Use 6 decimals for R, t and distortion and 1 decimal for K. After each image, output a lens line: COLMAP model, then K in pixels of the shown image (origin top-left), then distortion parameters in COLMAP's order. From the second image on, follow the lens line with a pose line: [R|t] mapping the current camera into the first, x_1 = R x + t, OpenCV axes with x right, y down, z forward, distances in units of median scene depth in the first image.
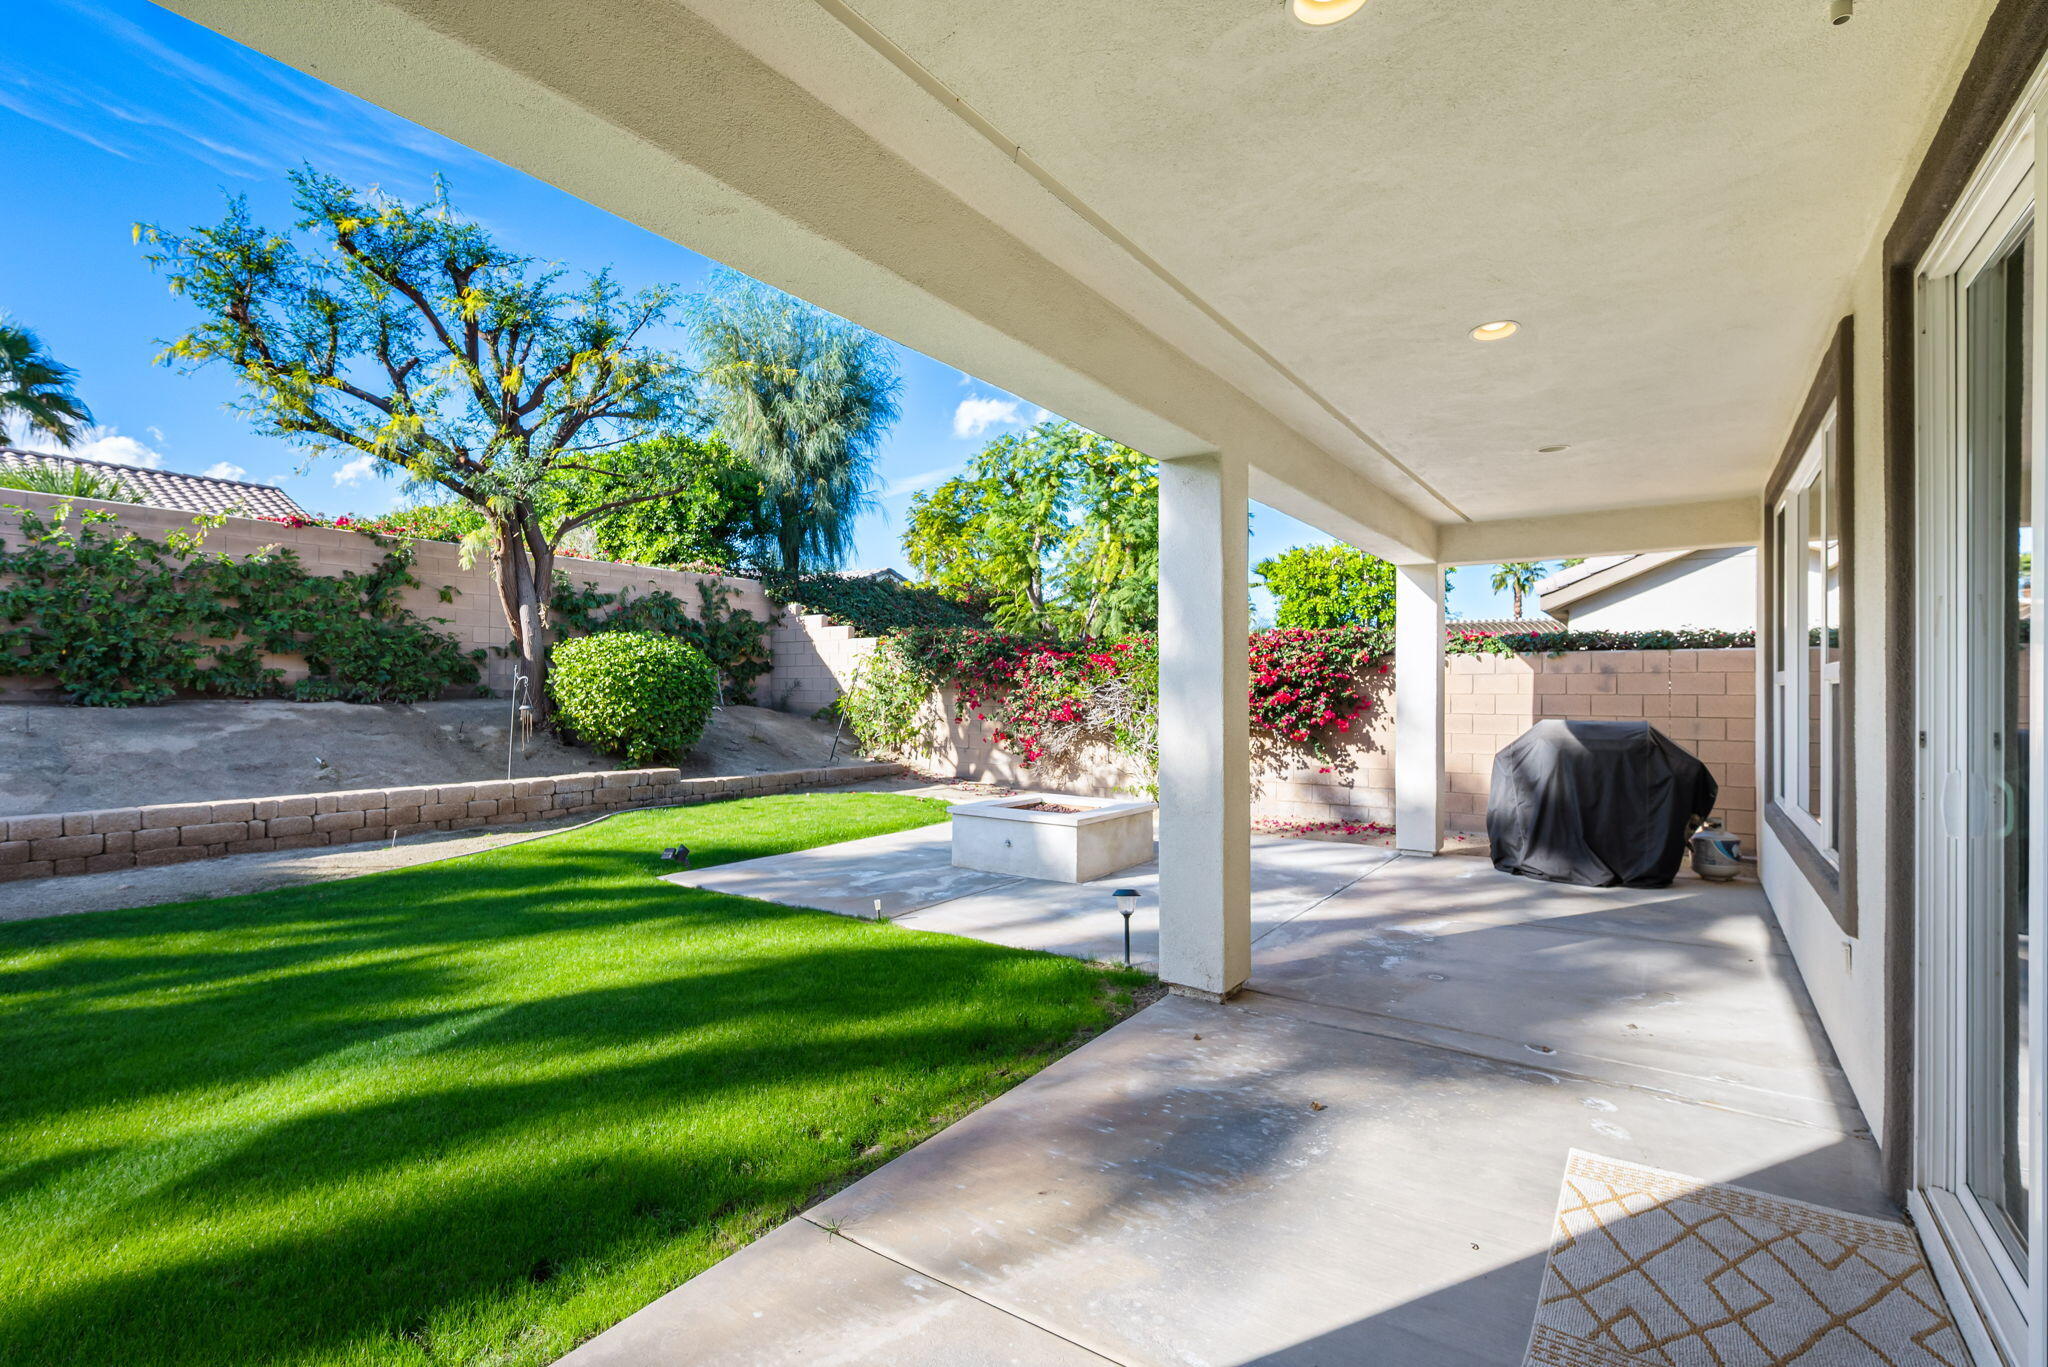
lens RADIAL K [[916.0, 0, 1038.6], [0, 916.0, 689.9], [0, 0, 1]] dist [0.002170, -0.000324]
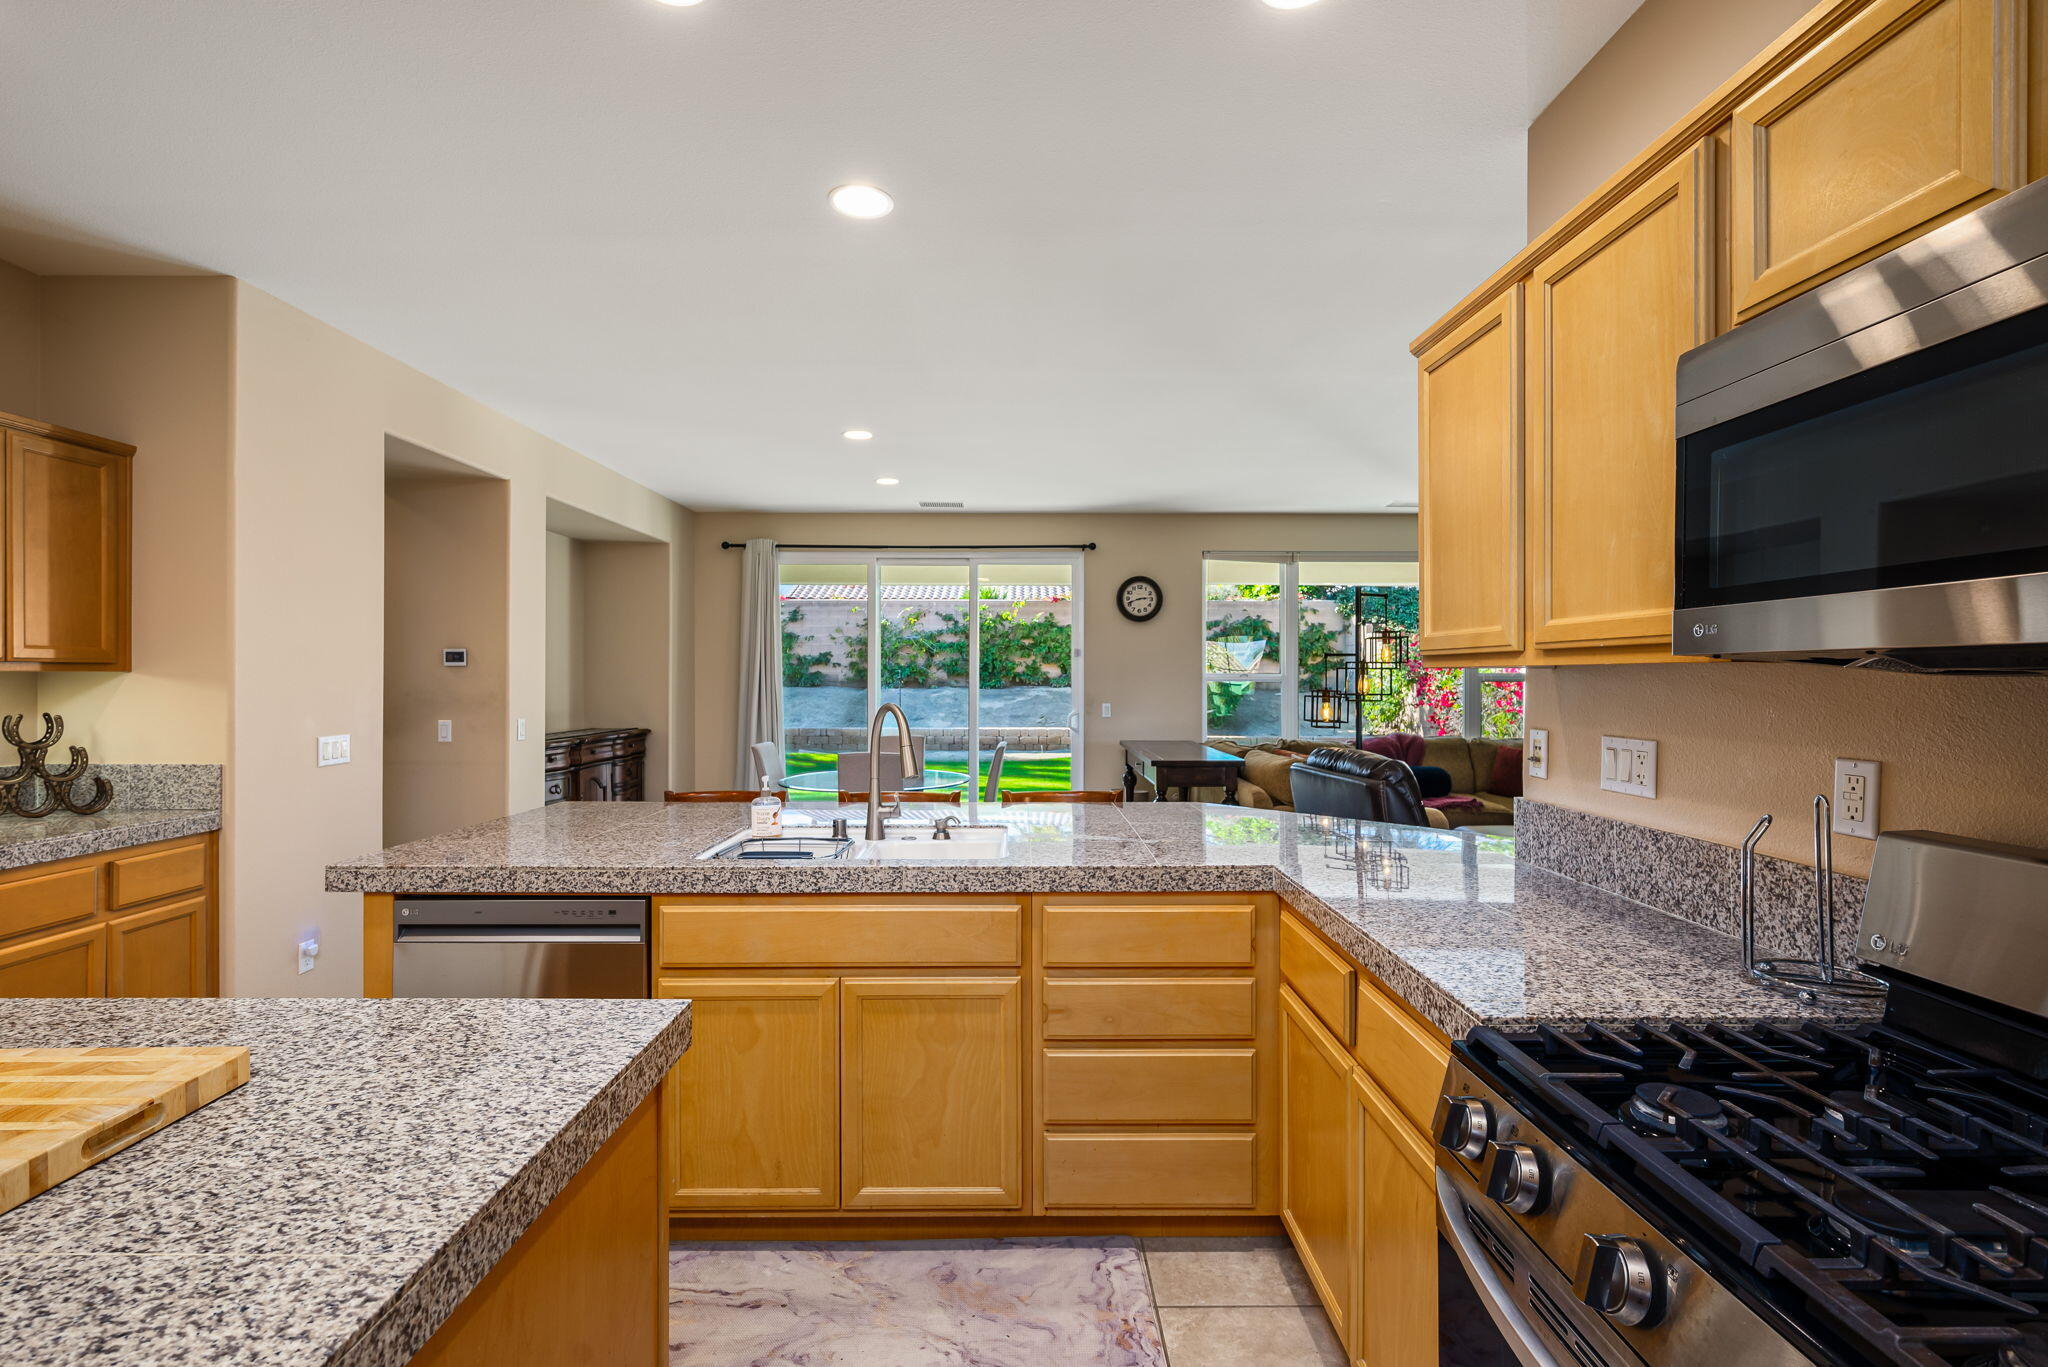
lens RADIAL K [[916.0, 0, 1020.7], [0, 916.0, 671.2], [0, 0, 1]] dist [0.002170, -0.000324]
pose [[0.576114, -0.007598, -0.817334, 0.835083], [0.000886, 0.999962, -0.008672, -0.005583], [0.817369, 0.004272, 0.576099, -0.243530]]
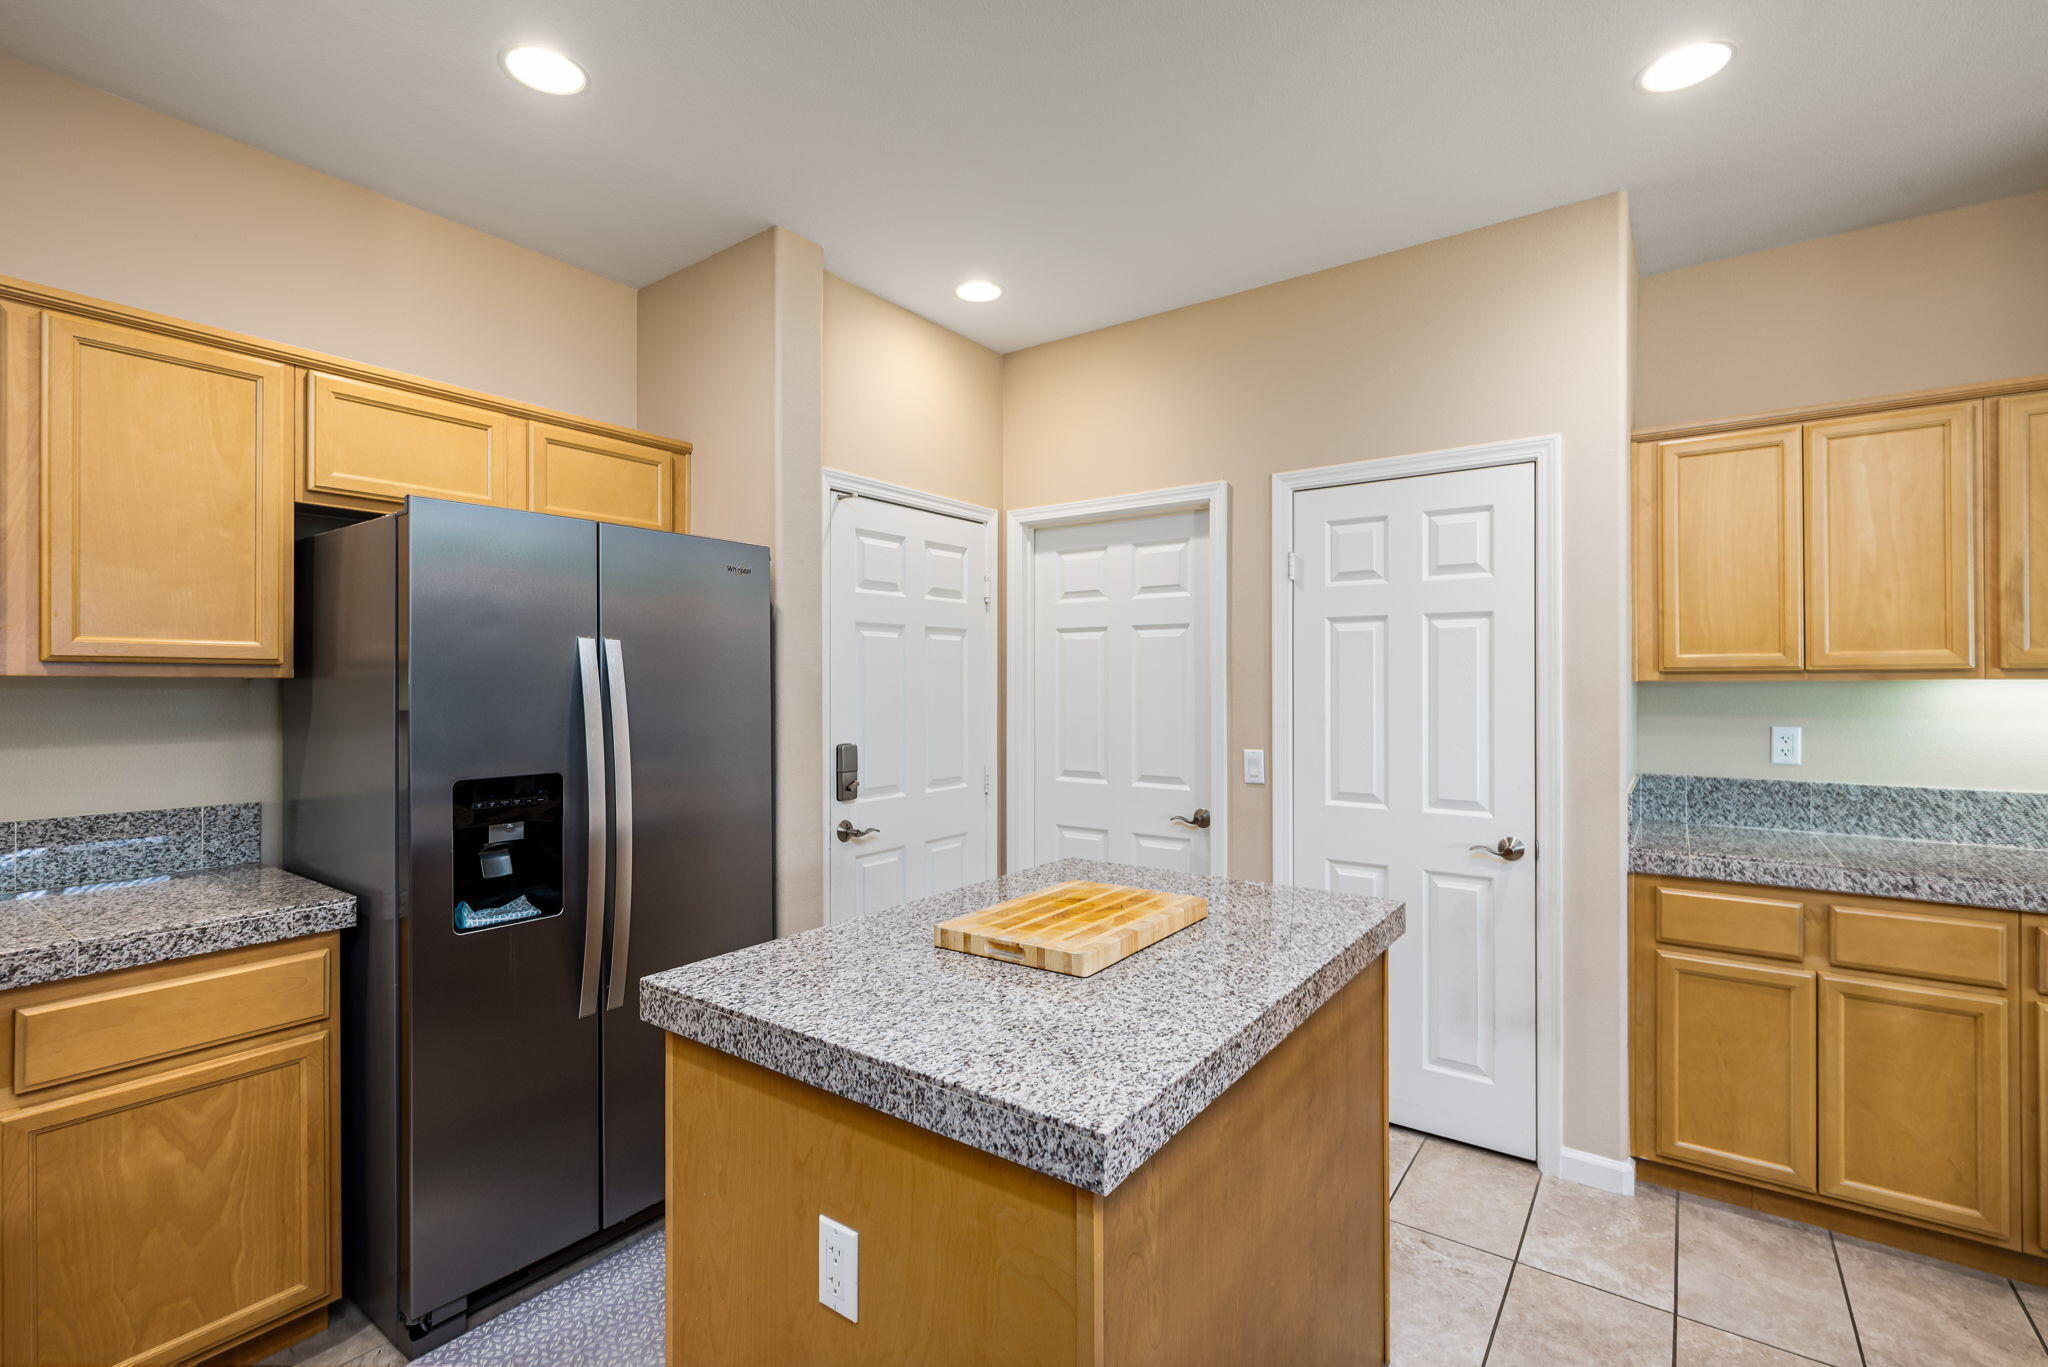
lens RADIAL K [[916.0, 0, 1024.4], [0, 916.0, 686.4], [0, 0, 1]] dist [0.002170, -0.000324]
pose [[-0.999935, -0.003105, 0.010938, 0.715391], [-0.003070, 0.999990, 0.003264, -0.006319], [-0.010948, 0.003230, -0.999935, -0.119239]]
